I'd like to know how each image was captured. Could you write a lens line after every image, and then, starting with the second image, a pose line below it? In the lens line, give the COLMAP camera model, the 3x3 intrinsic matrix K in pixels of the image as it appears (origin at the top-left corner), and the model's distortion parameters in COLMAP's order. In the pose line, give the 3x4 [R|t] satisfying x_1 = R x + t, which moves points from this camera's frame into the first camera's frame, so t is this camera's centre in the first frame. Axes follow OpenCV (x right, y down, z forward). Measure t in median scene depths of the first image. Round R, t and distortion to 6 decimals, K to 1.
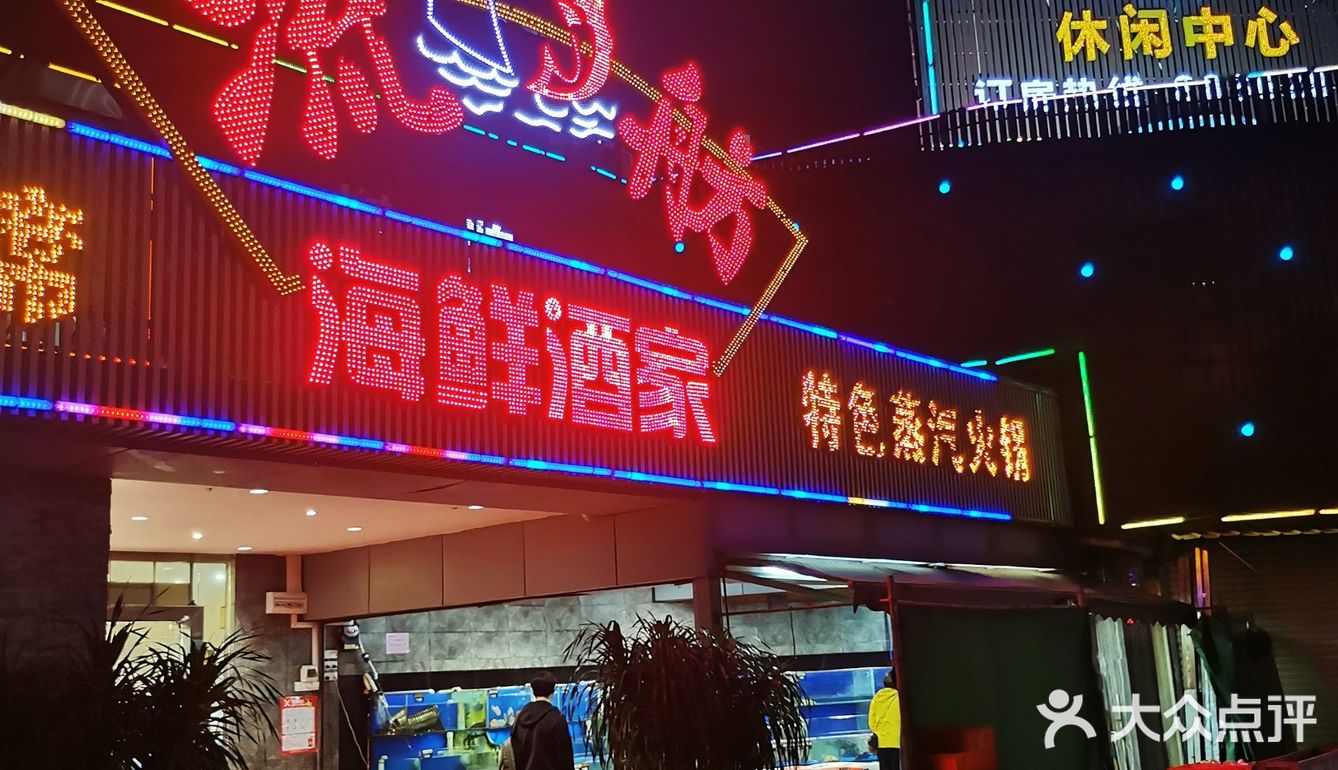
lens RADIAL K [[1355.6, 0, 669.0], [0, 1355.6, 385.0], [0, 0, 1]] dist [0.006998, -0.003377]
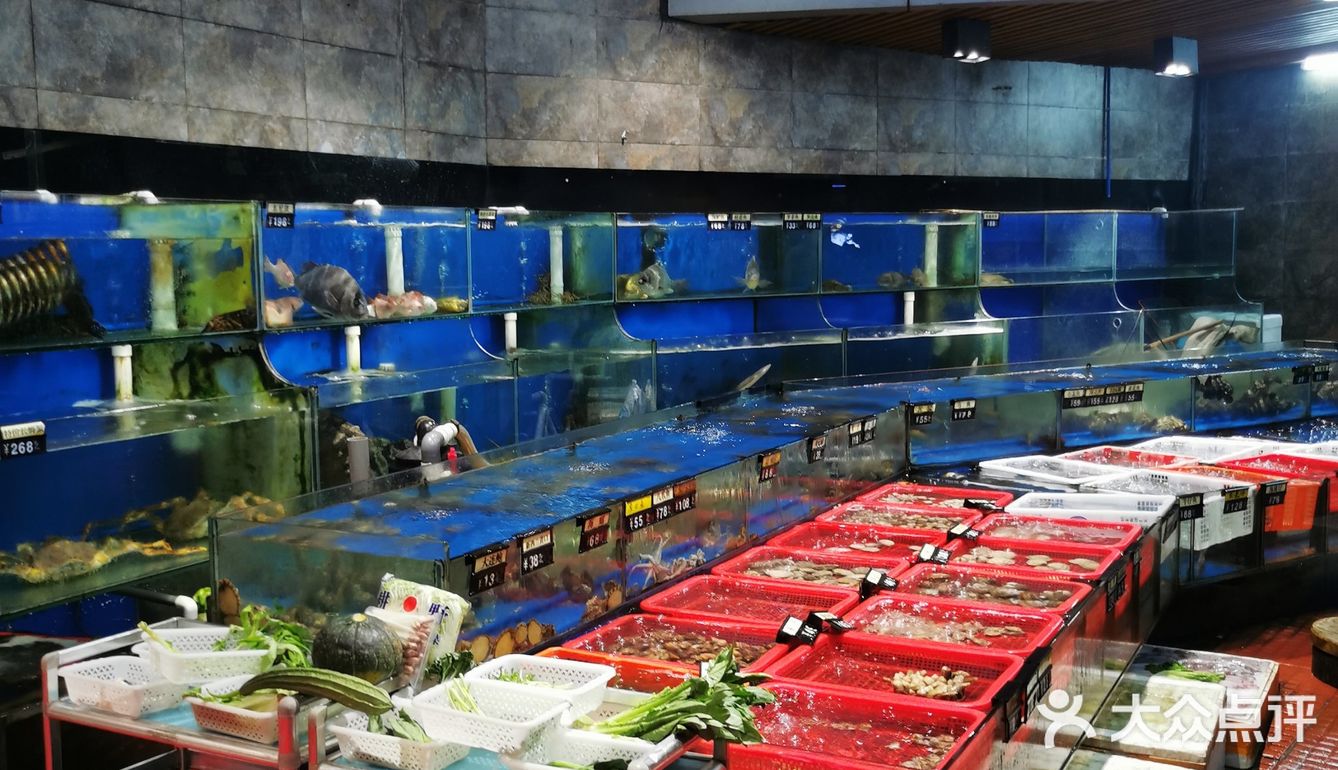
lens RADIAL K [[1355.6, 0, 669.0], [0, 1355.6, 385.0], [0, 0, 1]] dist [0.006998, -0.003377]
pose [[0.973557, 0.013211, 0.228063, -0.109868], [-0.080760, 0.953764, 0.289504, 0.165871], [-0.213694, -0.300267, 0.929610, 0.678388]]
